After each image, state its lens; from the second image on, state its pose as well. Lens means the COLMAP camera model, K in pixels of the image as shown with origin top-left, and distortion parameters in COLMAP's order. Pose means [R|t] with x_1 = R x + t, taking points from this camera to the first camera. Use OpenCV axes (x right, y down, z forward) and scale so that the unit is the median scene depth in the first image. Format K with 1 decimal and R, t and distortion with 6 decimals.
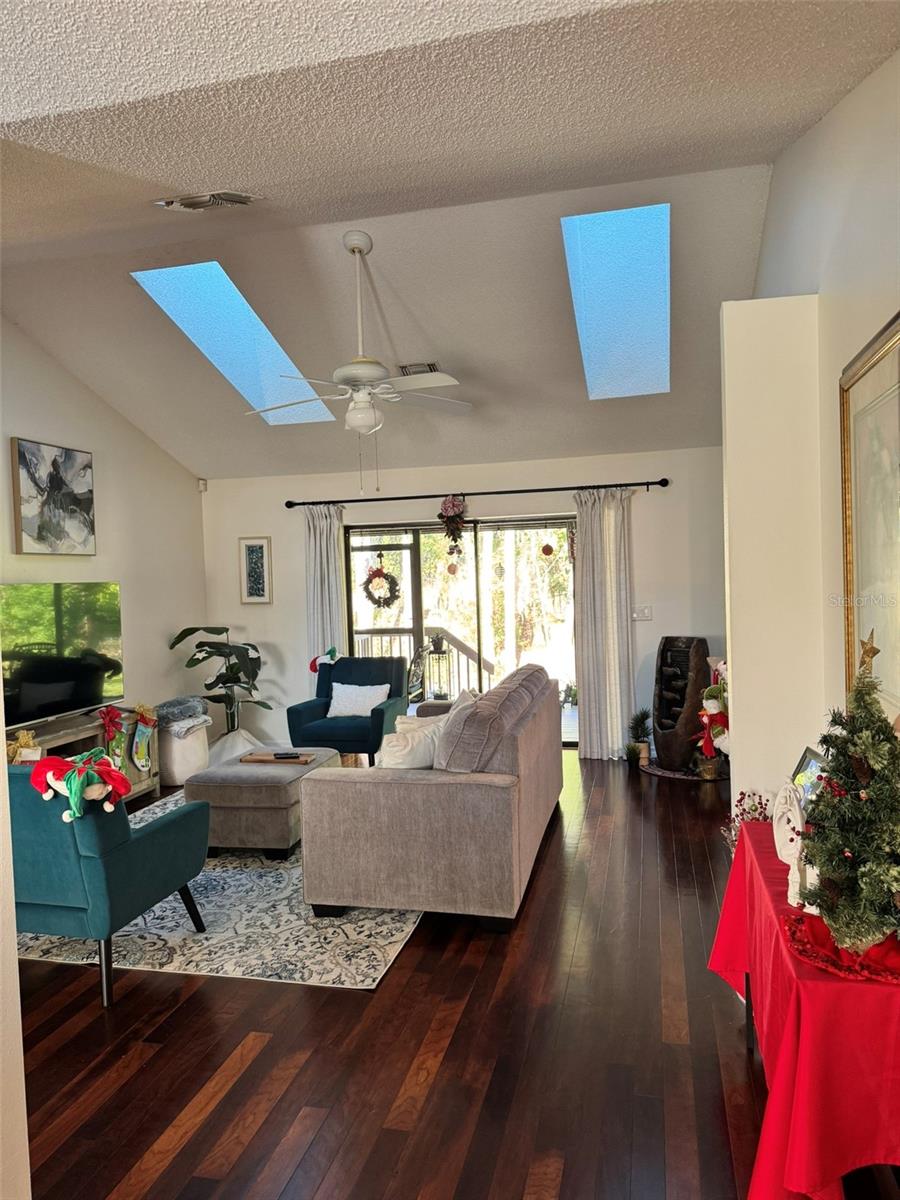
lens RADIAL K [[850.7, 0, 451.4], [0, 850.7, 599.8], [0, 0, 1]] dist [0.029220, -0.018432]
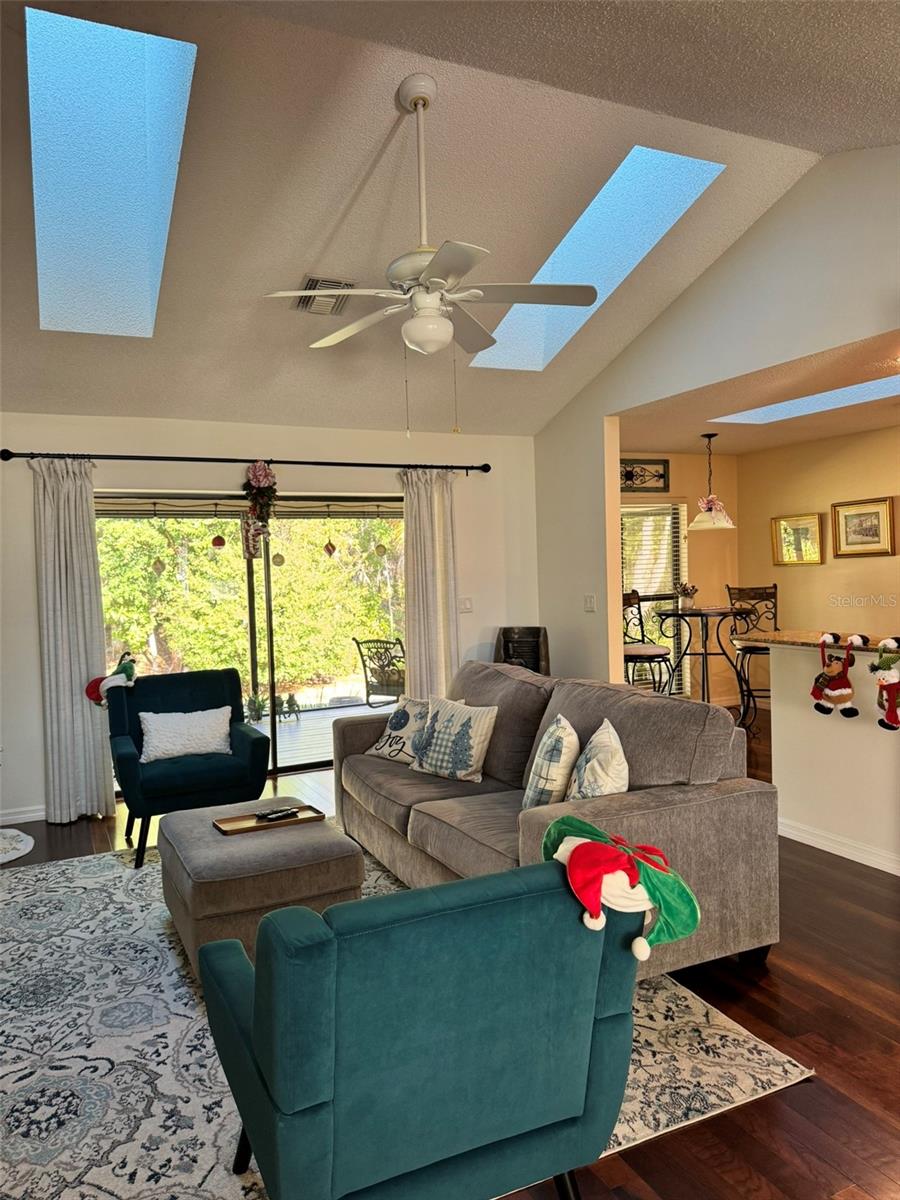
lens RADIAL K [[850.7, 0, 467.9], [0, 850.7, 601.4], [0, 0, 1]] dist [0.029220, -0.018432]
pose [[0.770223, -0.017578, 0.637533, -0.369866], [0.025711, 0.999663, -0.003500, 0.015199], [-0.637257, 0.019088, 0.770415, 0.278714]]
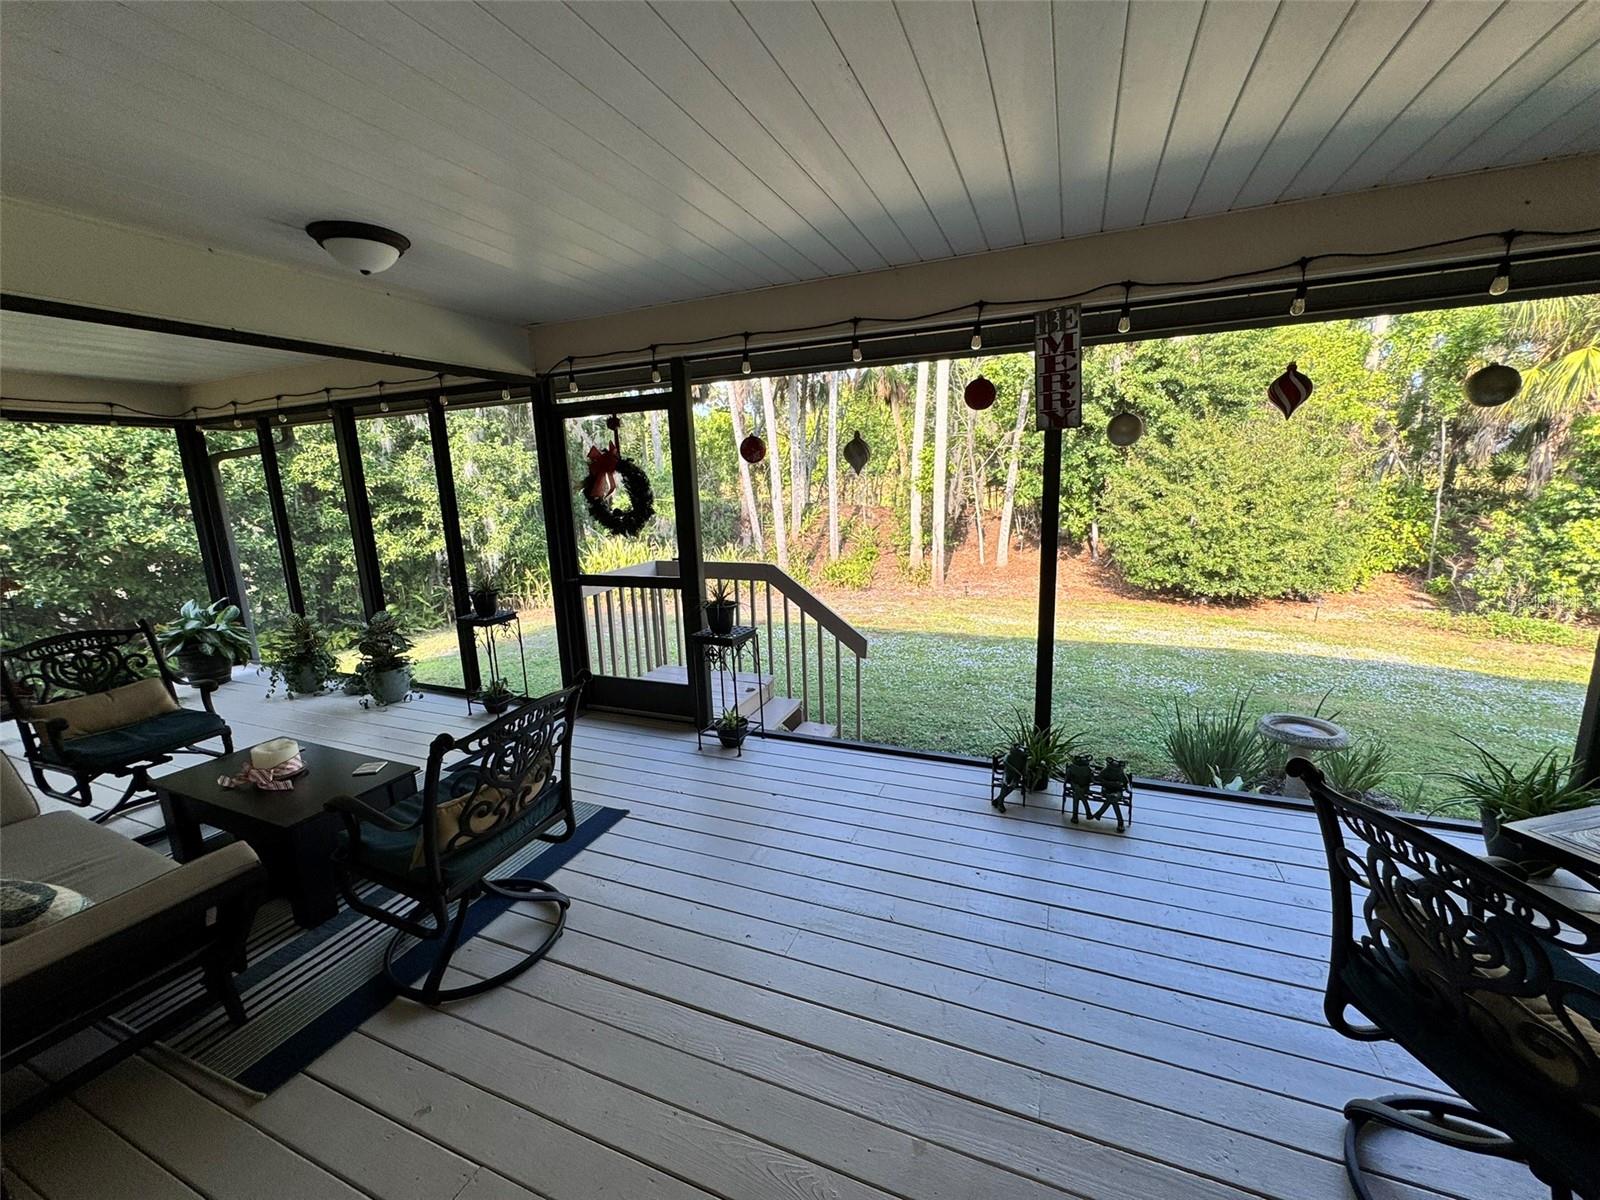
lens RADIAL K [[641.6, 0, 794.5], [0, 641.6, 599.5], [0, 0, 1]] dist [-0.003194, -0.000260]
pose [[0.985142, 0.030615, -0.168989, 0.125838], [-0.001794, 0.985763, 0.168128, -0.024503], [0.171730, -0.165327, 0.971172, 1.059179]]
